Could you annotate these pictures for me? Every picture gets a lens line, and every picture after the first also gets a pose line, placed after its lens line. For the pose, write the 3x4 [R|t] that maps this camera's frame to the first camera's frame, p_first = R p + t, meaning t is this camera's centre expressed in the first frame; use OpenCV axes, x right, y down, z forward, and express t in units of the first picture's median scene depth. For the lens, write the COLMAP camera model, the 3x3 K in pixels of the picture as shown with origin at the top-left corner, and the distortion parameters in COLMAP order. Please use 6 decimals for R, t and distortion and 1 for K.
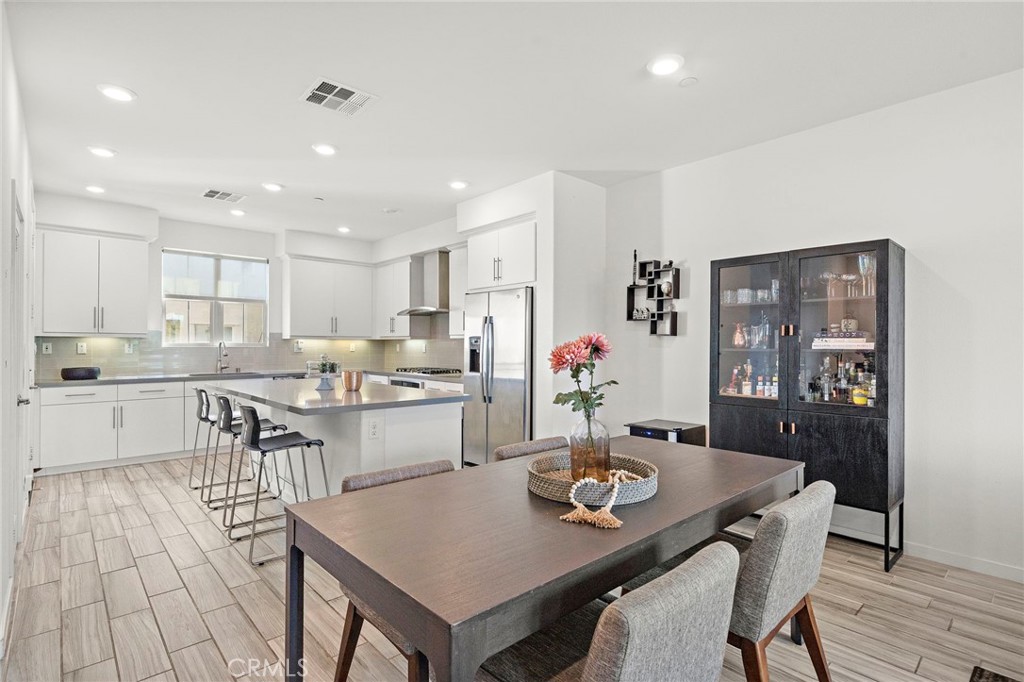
lens RADIAL K [[488.3, 0, 514.9], [0, 488.3, 350.4], [0, 0, 1]] dist [0.000475, -0.000512]
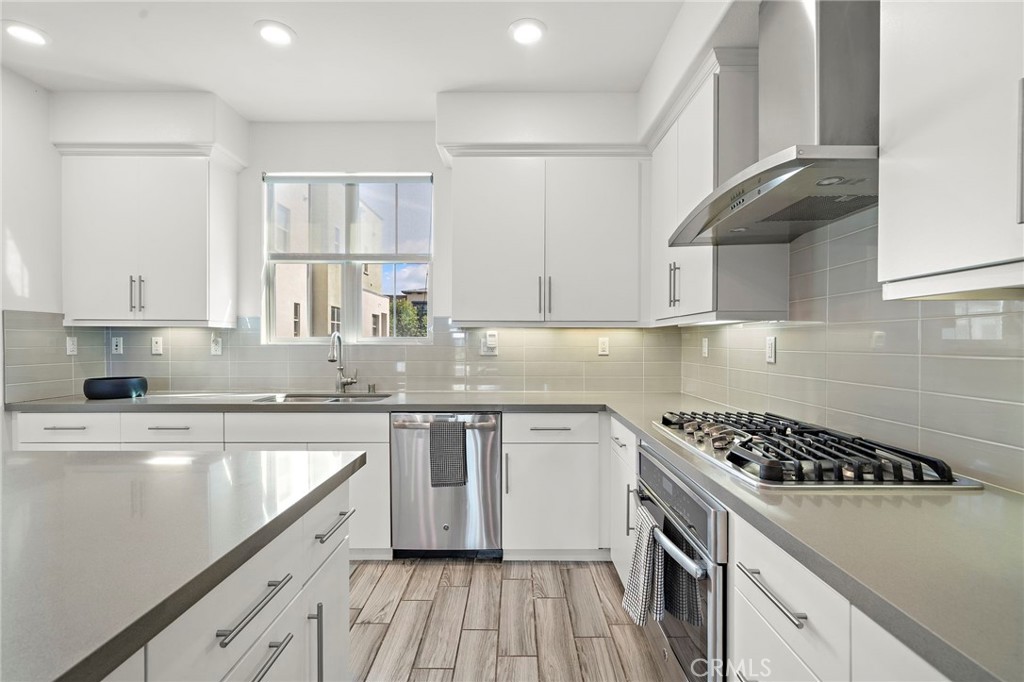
lens RADIAL K [[488.3, 0, 508.5], [0, 488.3, 343.2], [0, 0, 1]] dist [0.000475, -0.000512]
pose [[0.727218, 0.000019, -0.686407, -0.135703], [-0.007520, 0.999940, -0.007939, -0.007202], [0.686366, 0.010936, 0.727174, 0.950015]]
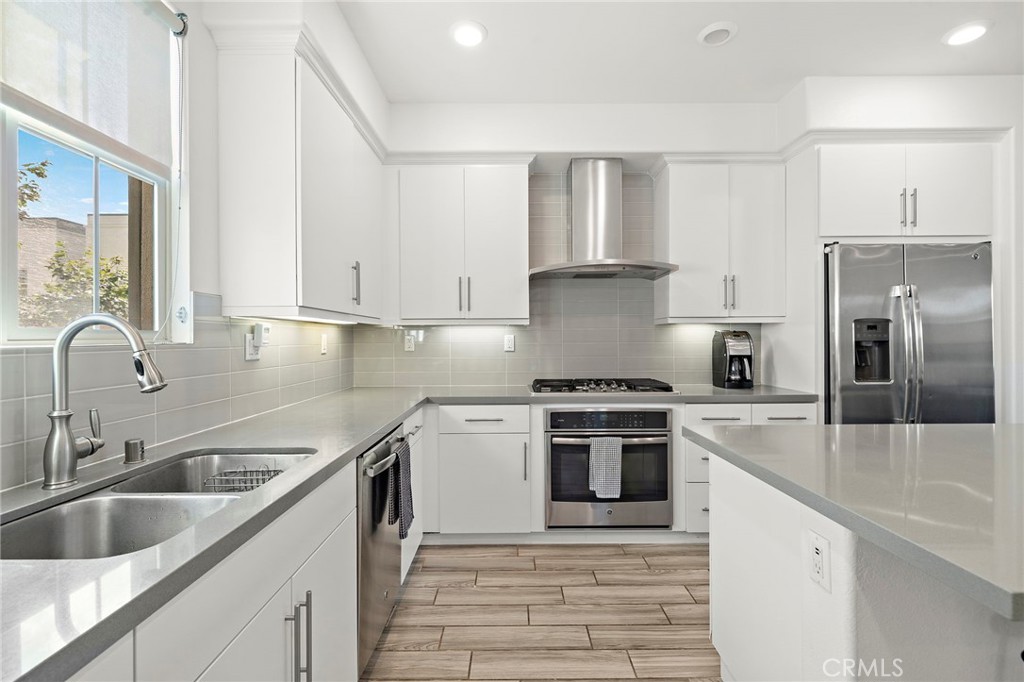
lens RADIAL K [[427.4, 0, 519.3], [0, 427.4, 349.7], [0, 0, 1]] dist [0.002075, -0.000017]
pose [[0.676269, 0.003706, 0.736645, -0.782461], [0.005101, 0.999940, -0.009713, -0.005404], [-0.736637, 0.010326, 0.676210, 0.978983]]
